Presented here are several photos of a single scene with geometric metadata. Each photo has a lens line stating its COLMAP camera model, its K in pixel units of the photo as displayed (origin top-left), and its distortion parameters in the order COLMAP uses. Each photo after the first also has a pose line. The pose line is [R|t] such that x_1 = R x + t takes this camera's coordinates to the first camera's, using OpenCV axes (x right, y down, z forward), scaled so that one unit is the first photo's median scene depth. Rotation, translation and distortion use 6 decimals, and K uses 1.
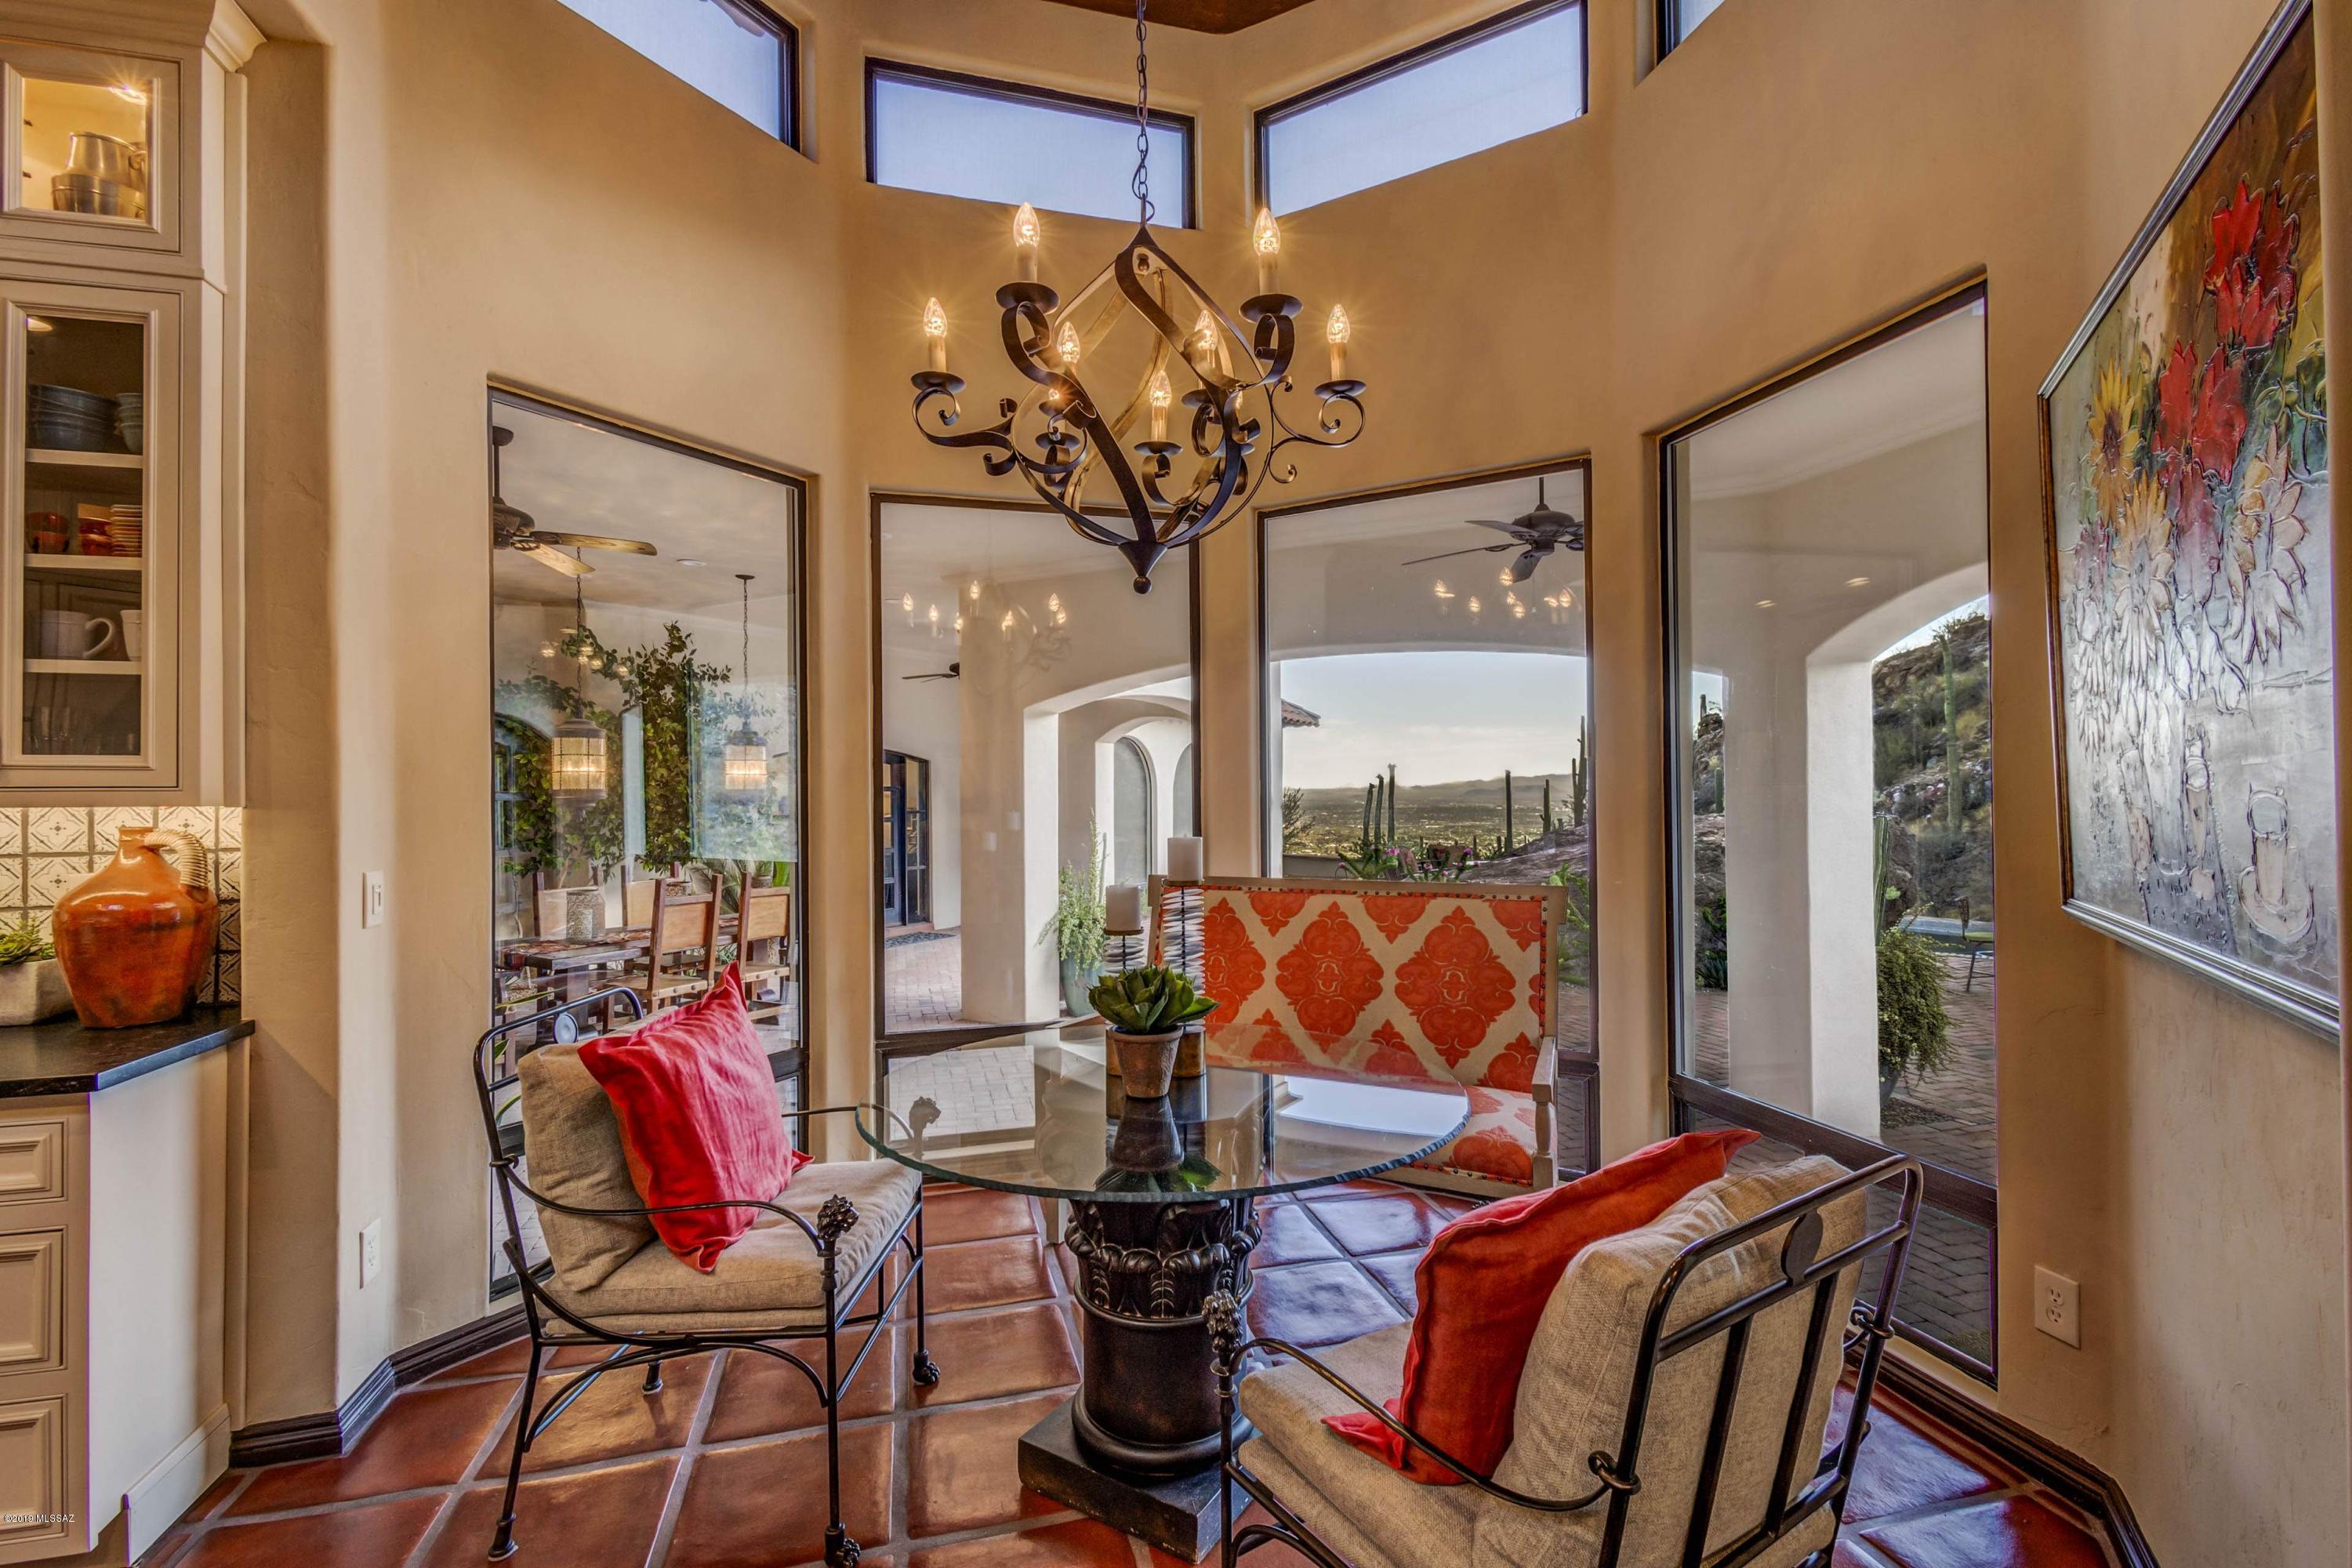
lens RADIAL K [[1037.5, 0, 1182.0], [0, 1037.5, 780.7], [0, 0, 1]] dist [0.016171, -0.006707]
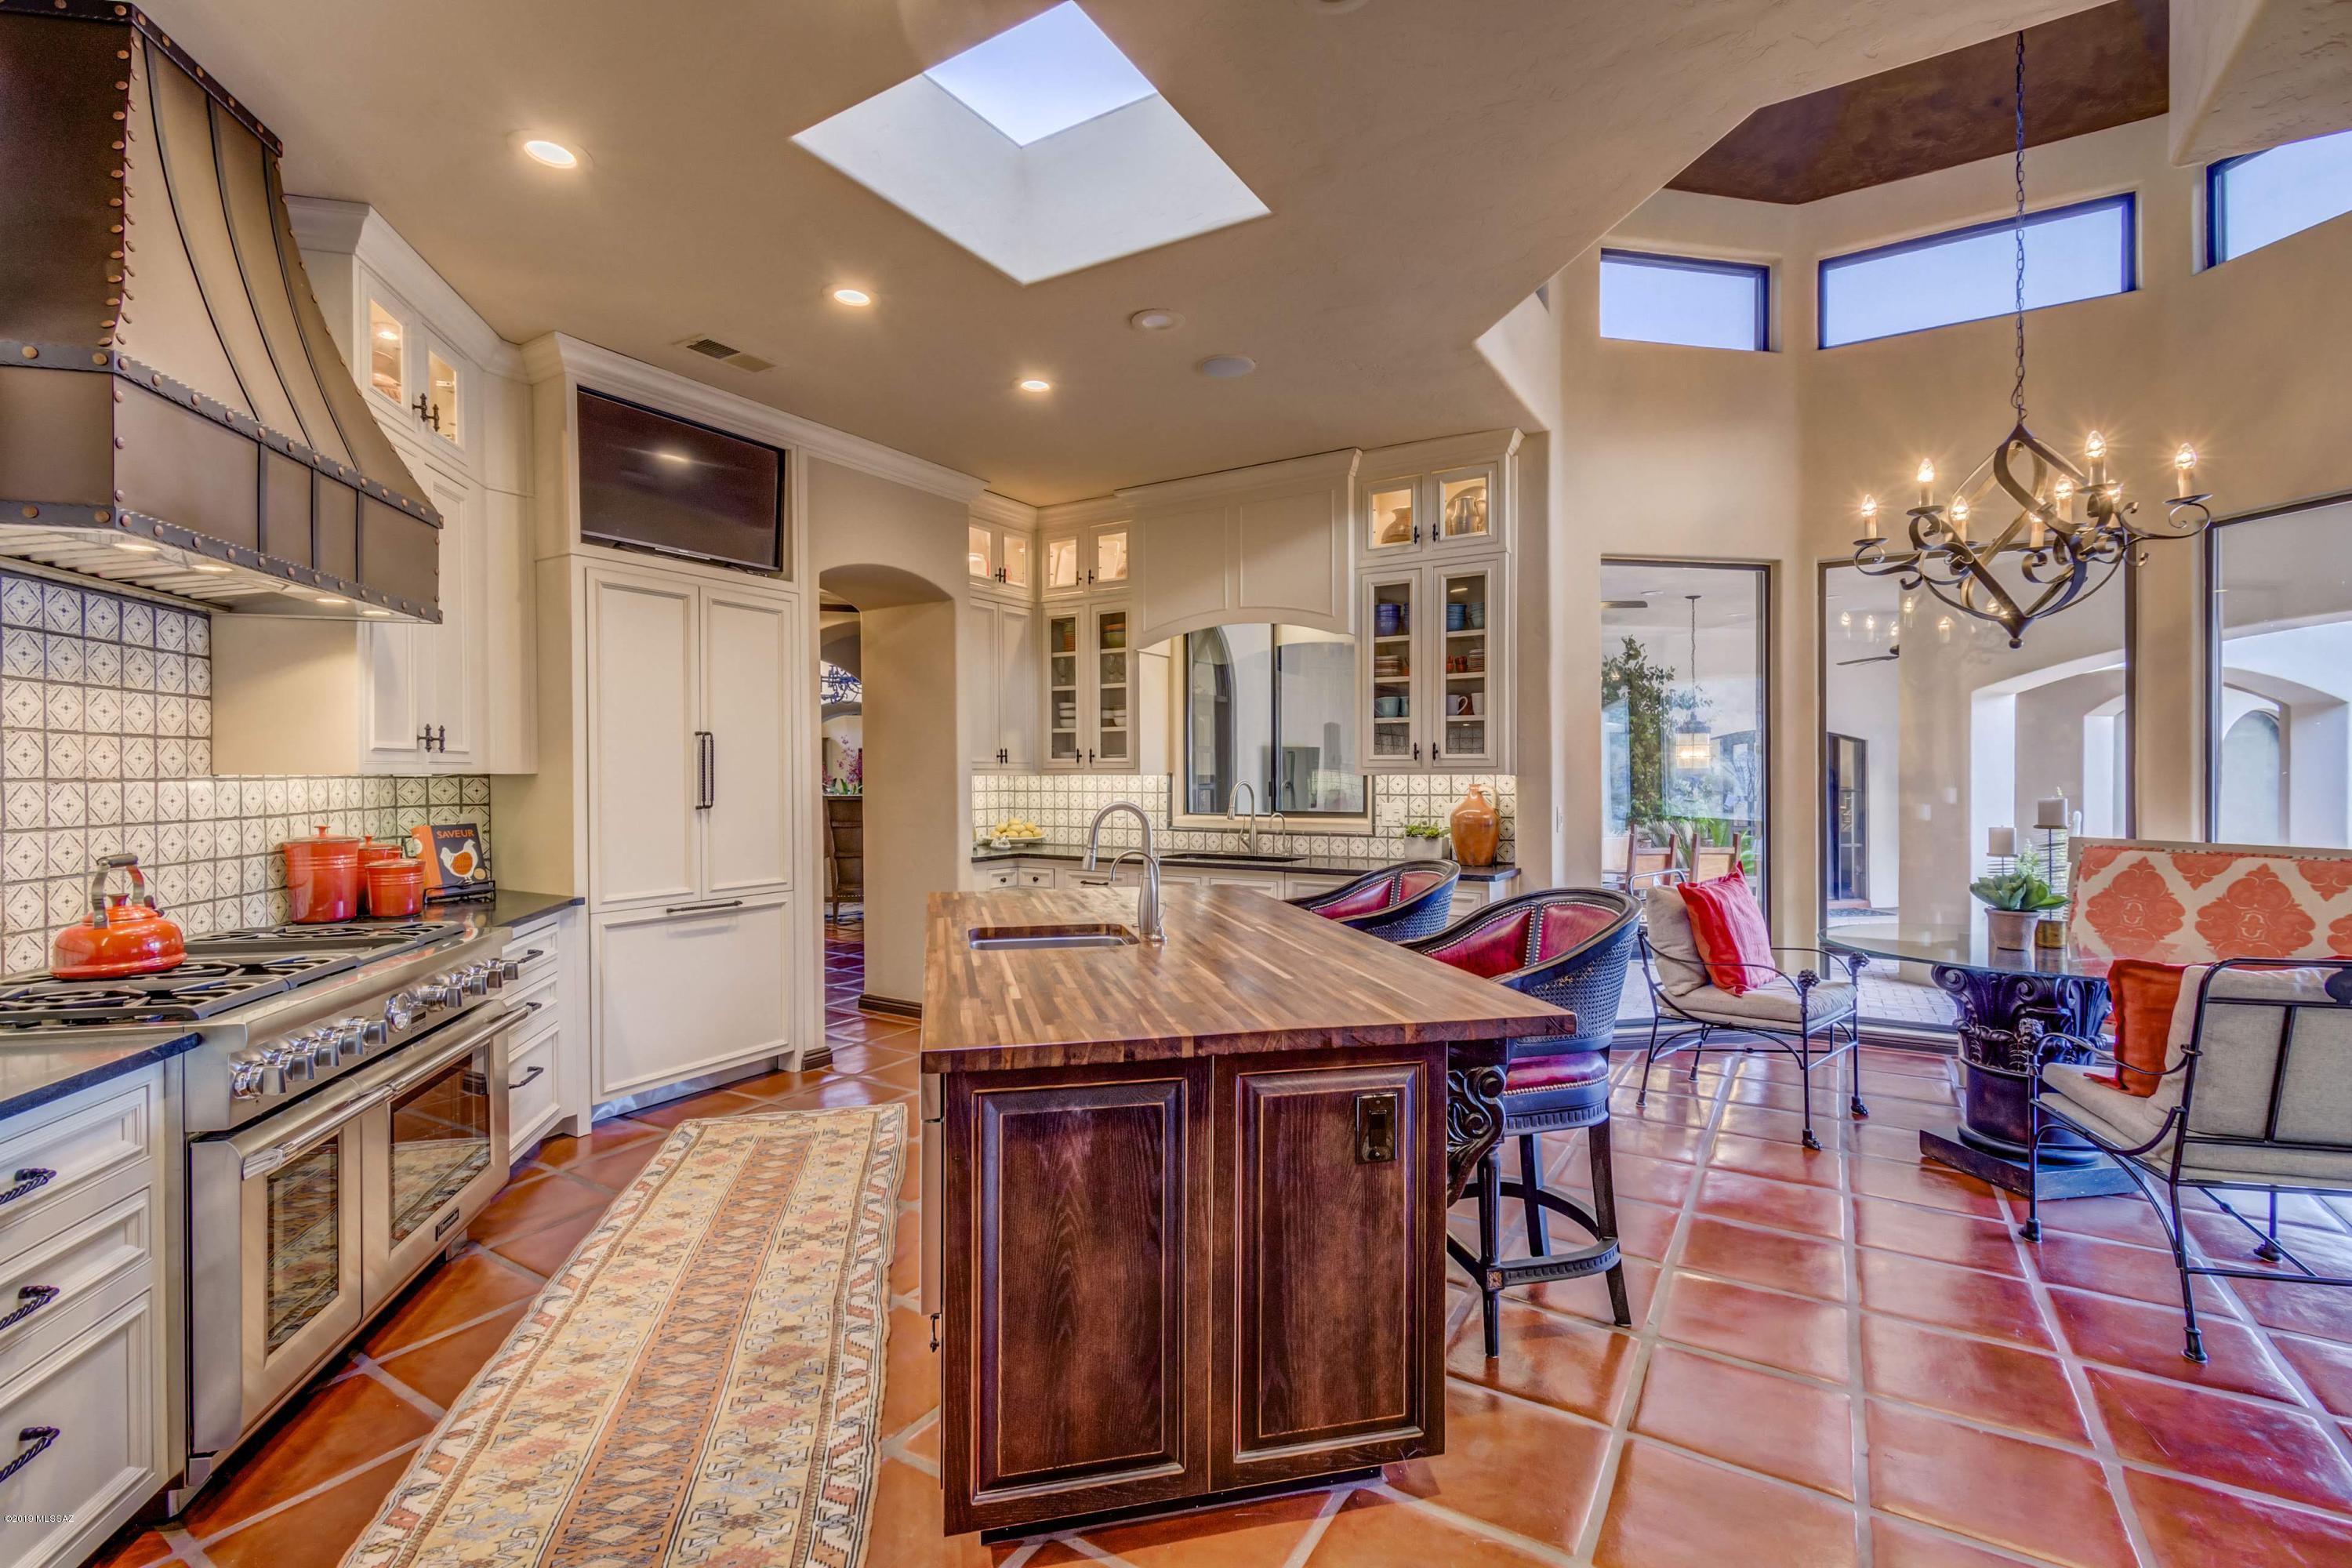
lens RADIAL K [[1037.5, 0, 1182.0], [0, 1037.5, 780.7], [0, 0, 1]] dist [0.016171, -0.006707]
pose [[0.682176, 0.009177, -0.731130, 0.276412], [0.004980, 0.999840, 0.017197, -0.006761], [0.731171, -0.015373, 0.682021, -1.104608]]
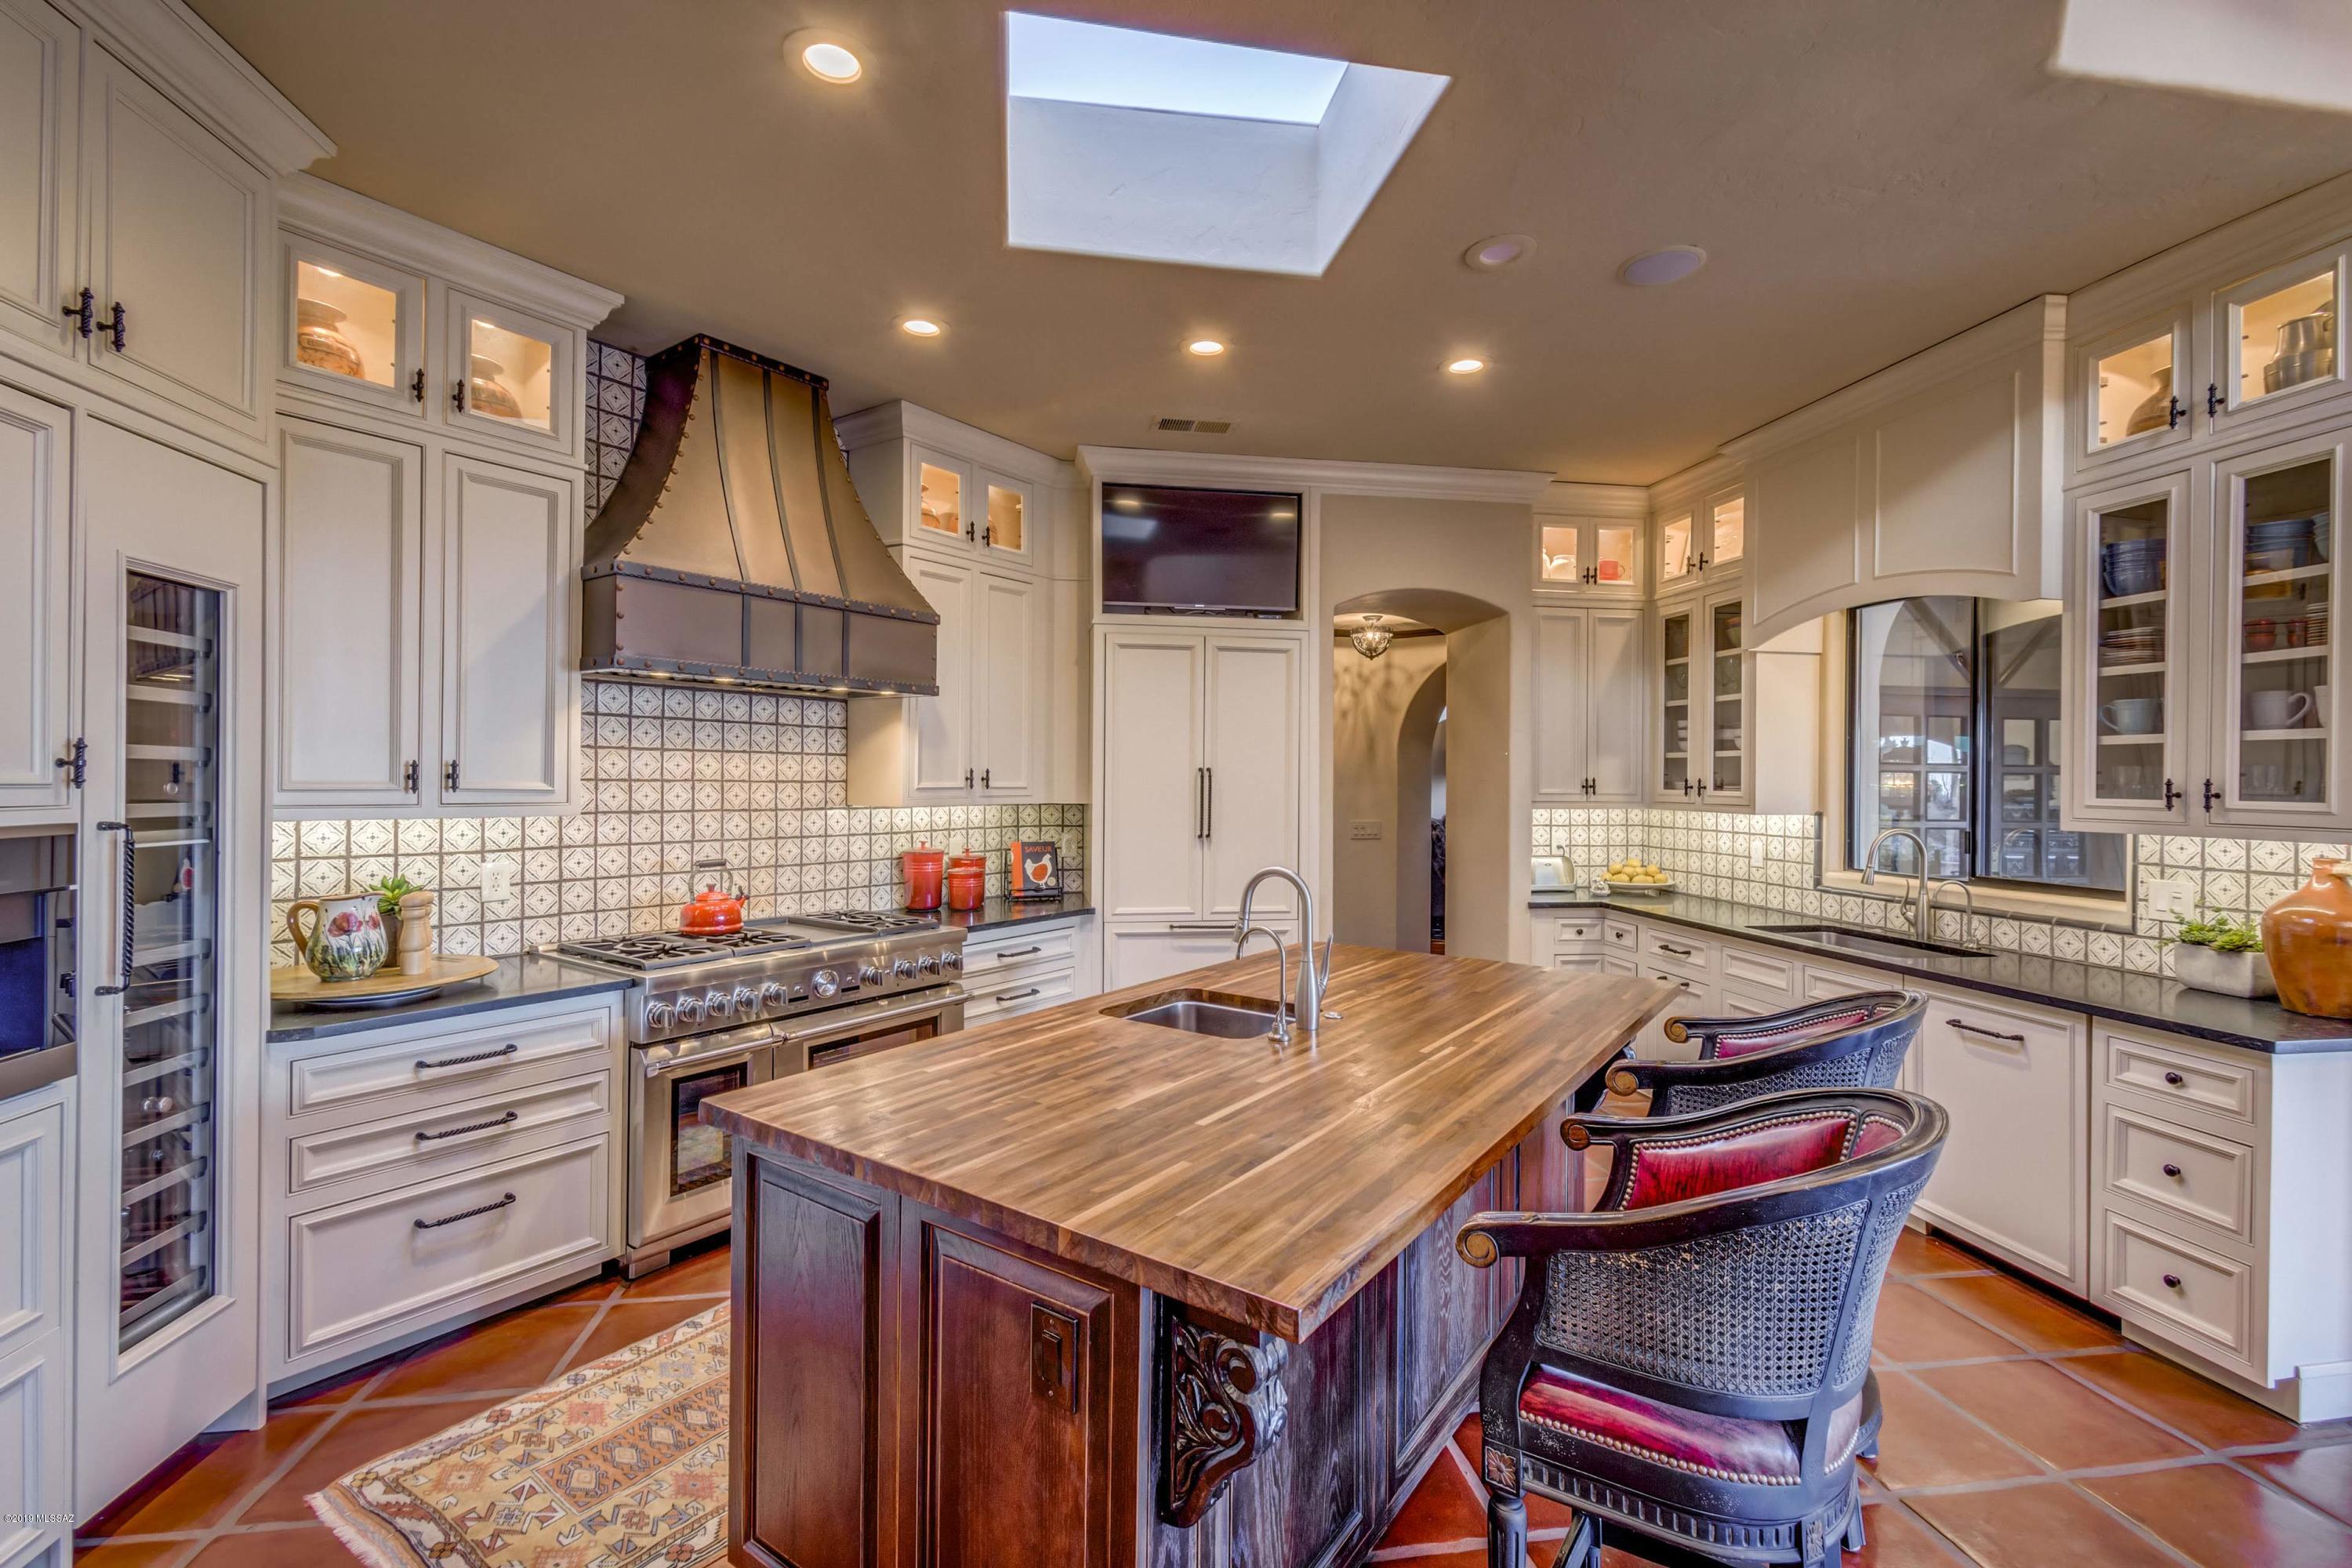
lens RADIAL K [[1037.5, 0, 1182.0], [0, 1037.5, 780.7], [0, 0, 1]] dist [0.016171, -0.006707]
pose [[-0.101469, 0.006444, -0.994818, 0.380366], [0.001428, 0.999979, 0.006331, -0.058077], [0.994838, -0.000779, -0.101477, -0.229038]]
